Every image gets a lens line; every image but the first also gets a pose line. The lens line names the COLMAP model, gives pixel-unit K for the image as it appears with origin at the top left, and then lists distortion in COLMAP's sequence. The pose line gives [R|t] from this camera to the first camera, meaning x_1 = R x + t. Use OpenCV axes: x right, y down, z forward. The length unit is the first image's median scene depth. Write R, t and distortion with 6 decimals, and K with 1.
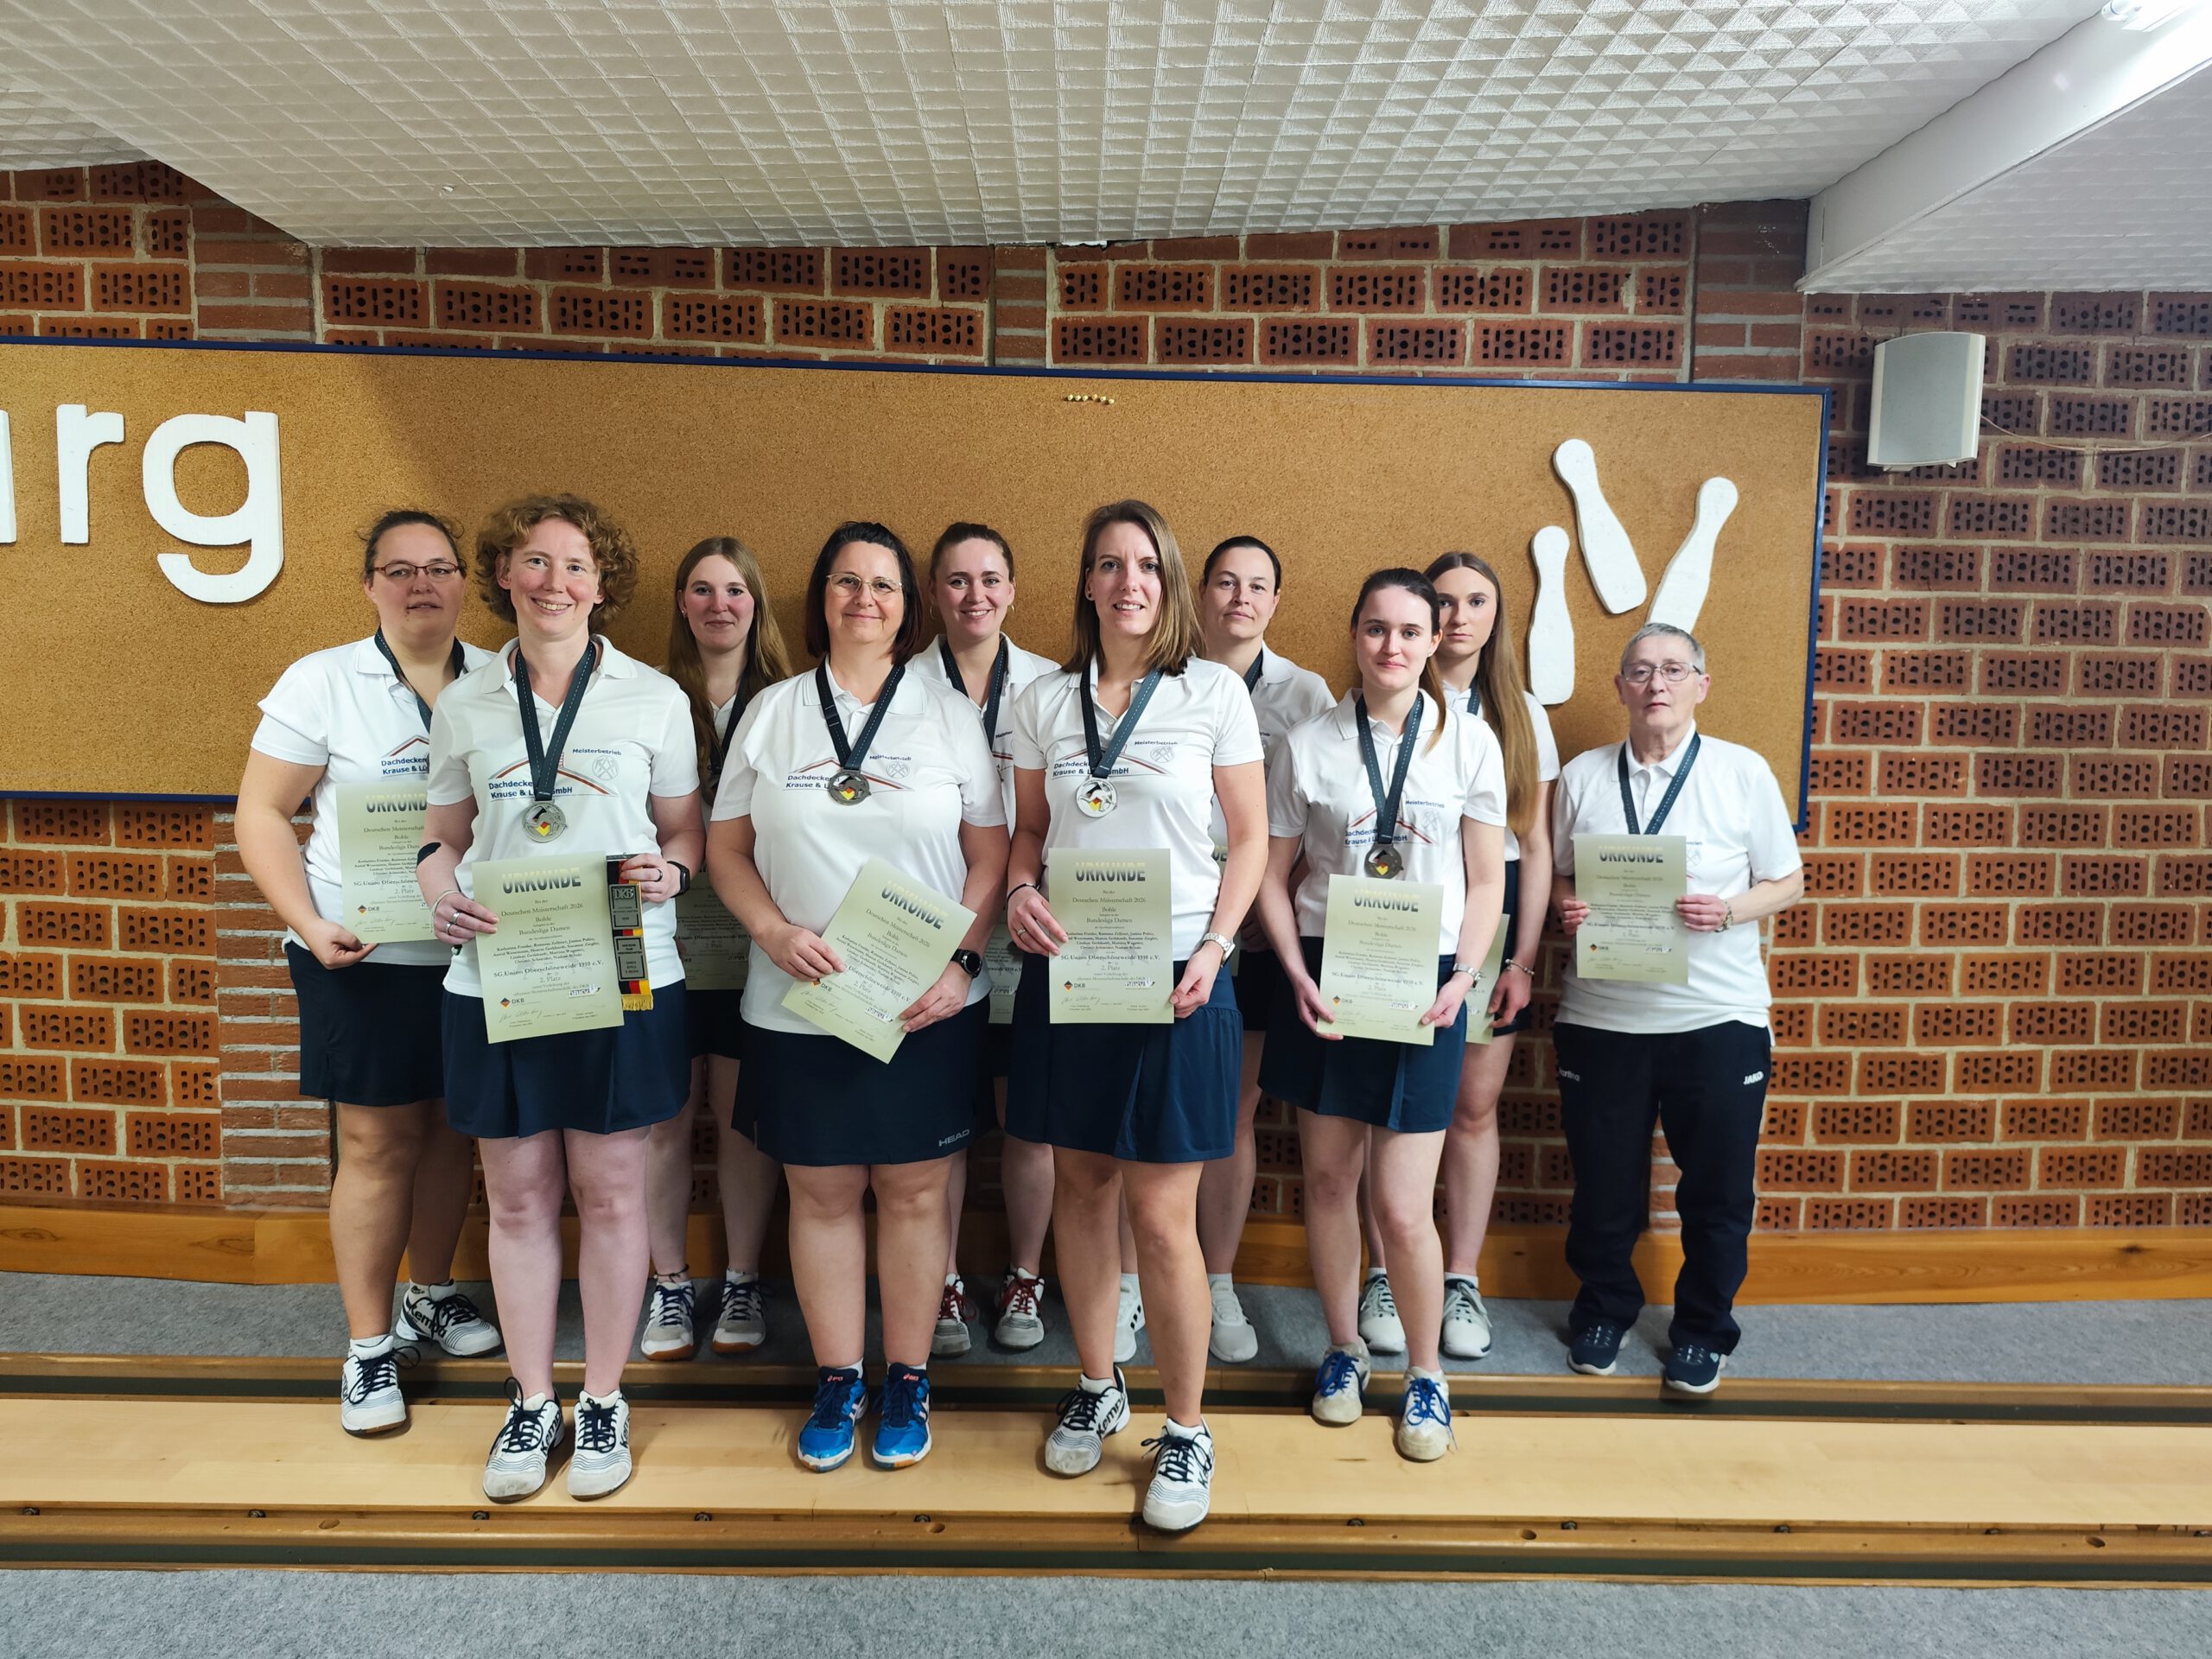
lens RADIAL K [[1485.4, 0, 1117.4], [0, 1485.4, 786.2], [0, 0, 1]] dist [0.018262, -0.010936]
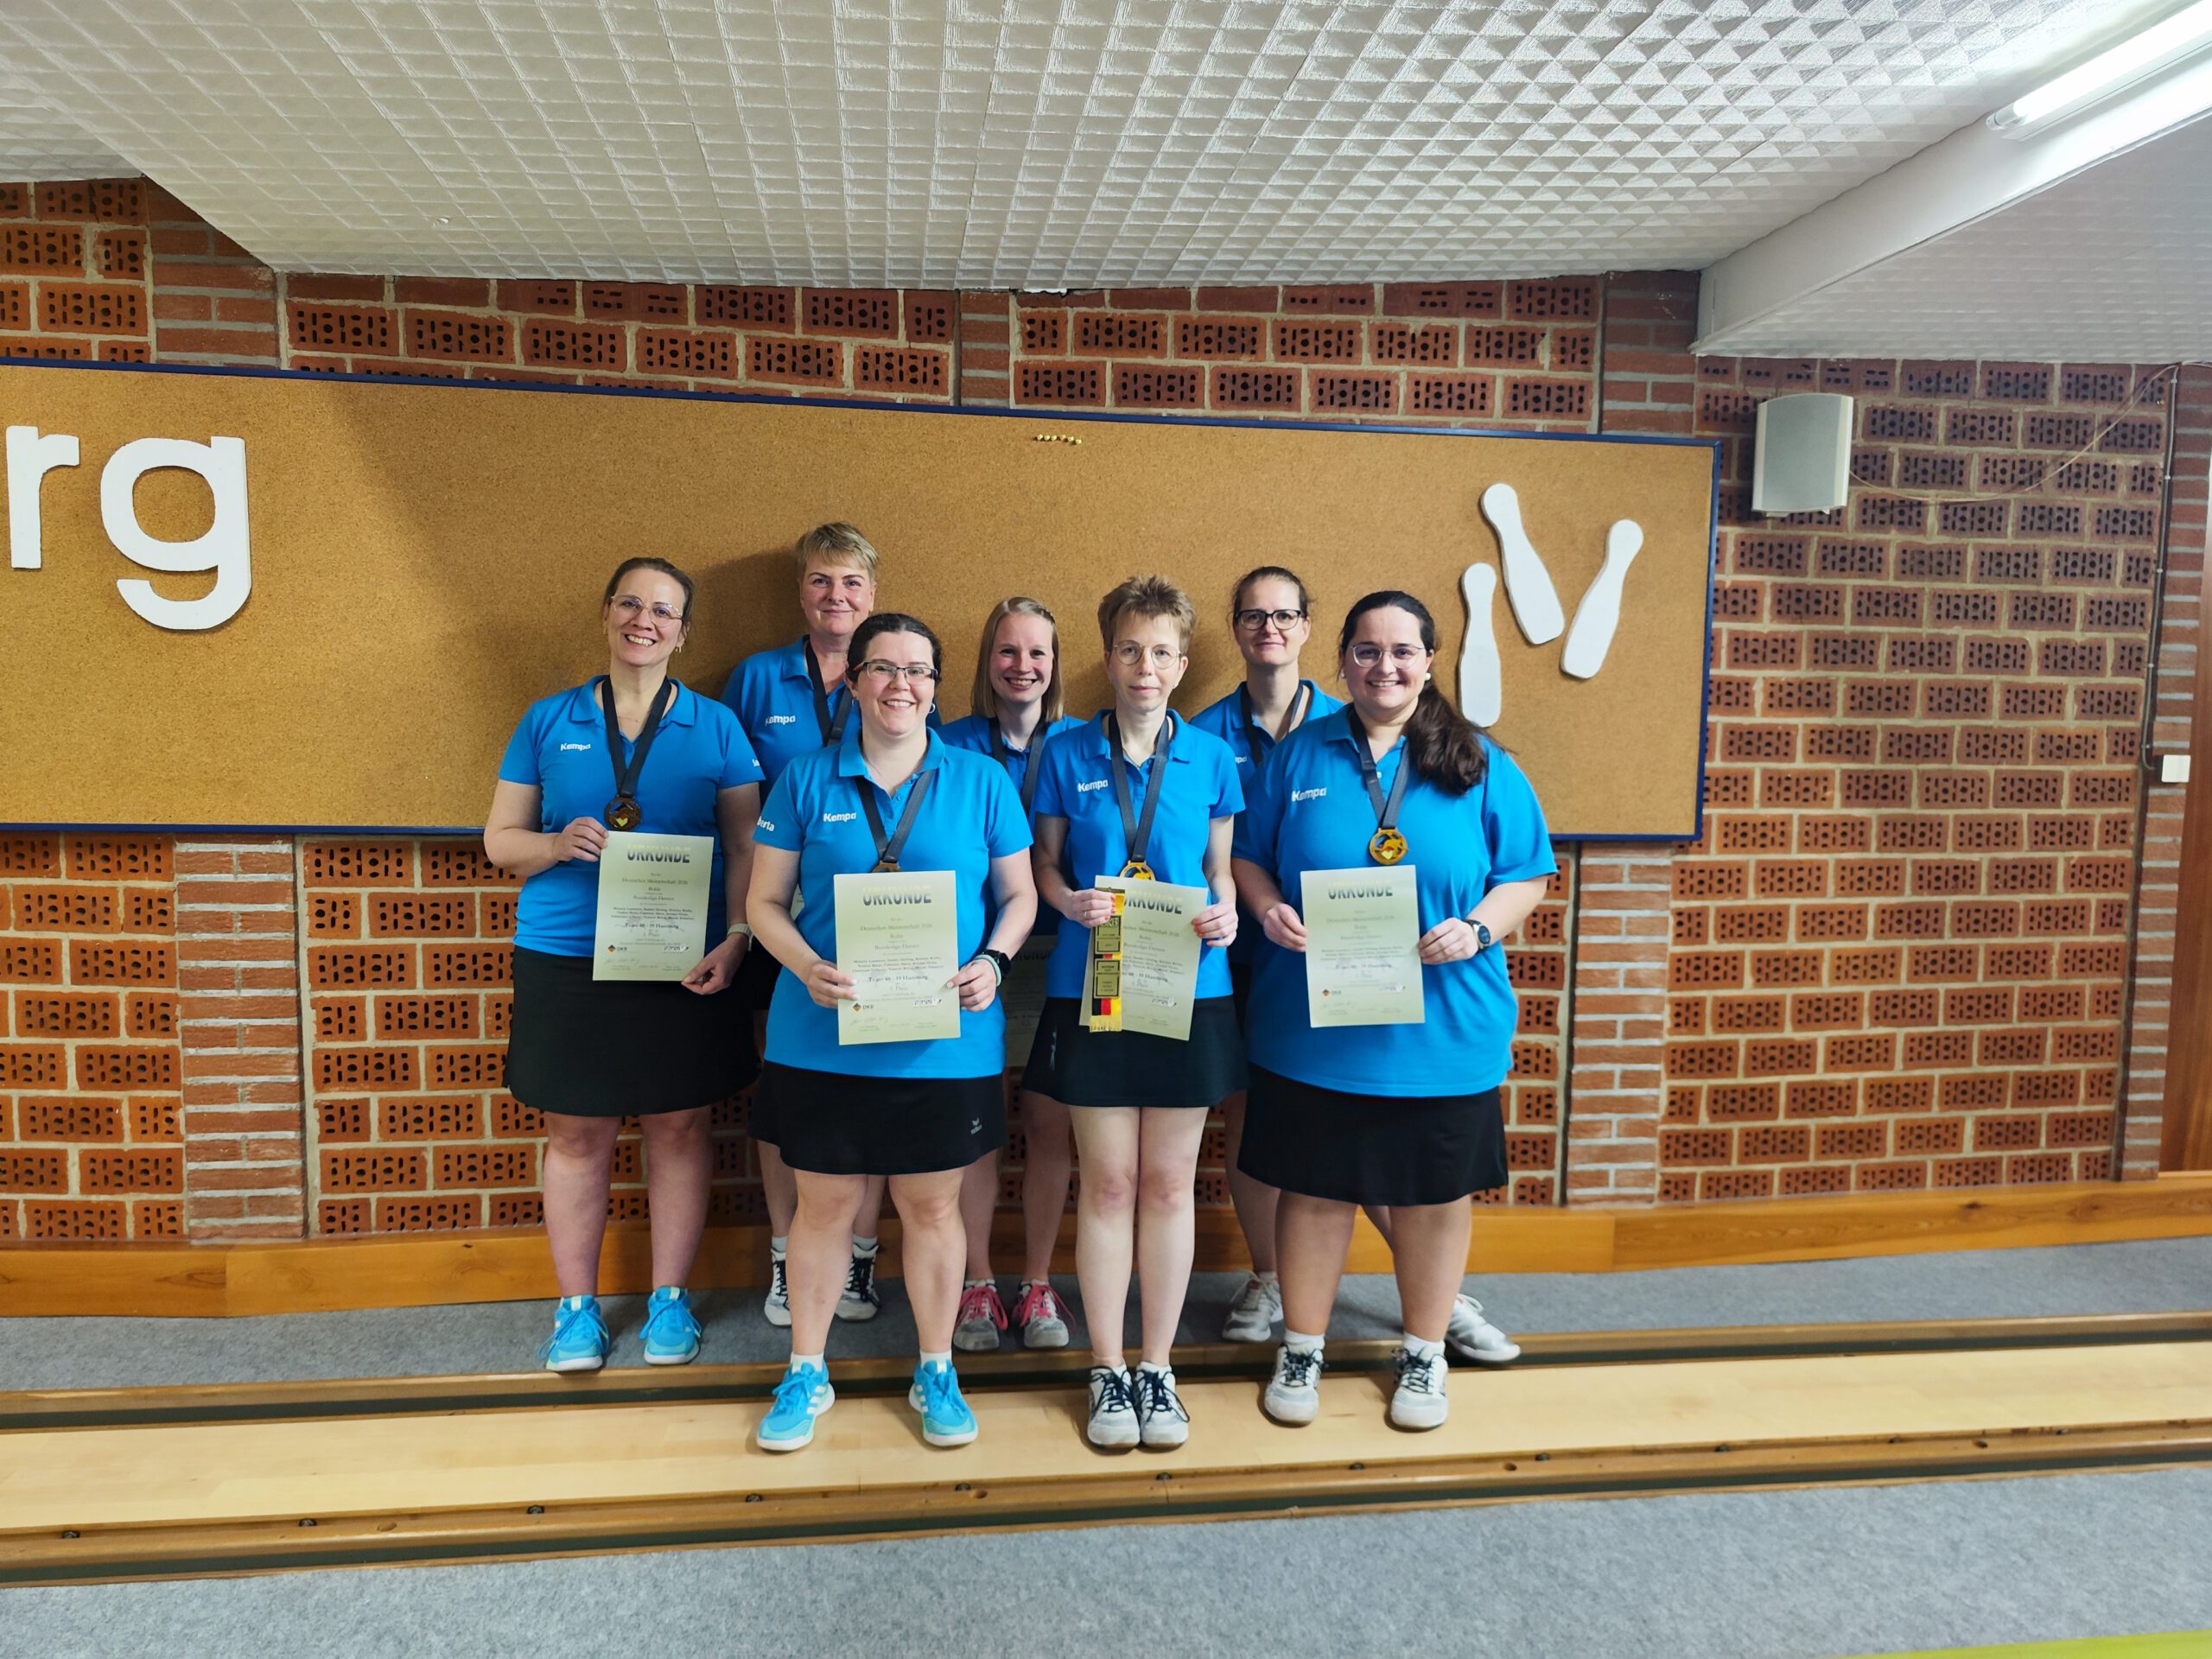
lens RADIAL K [[1485.4, 0, 1104.1], [0, 1485.4, 831.1], [0, 0, 1]] dist [0.018262, -0.010936]
pose [[0.993268, -0.012449, 0.115166, -0.107864], [0.011982, 0.999917, 0.004753, 0.012691], [-0.115216, -0.003341, 0.993335, -0.051160]]
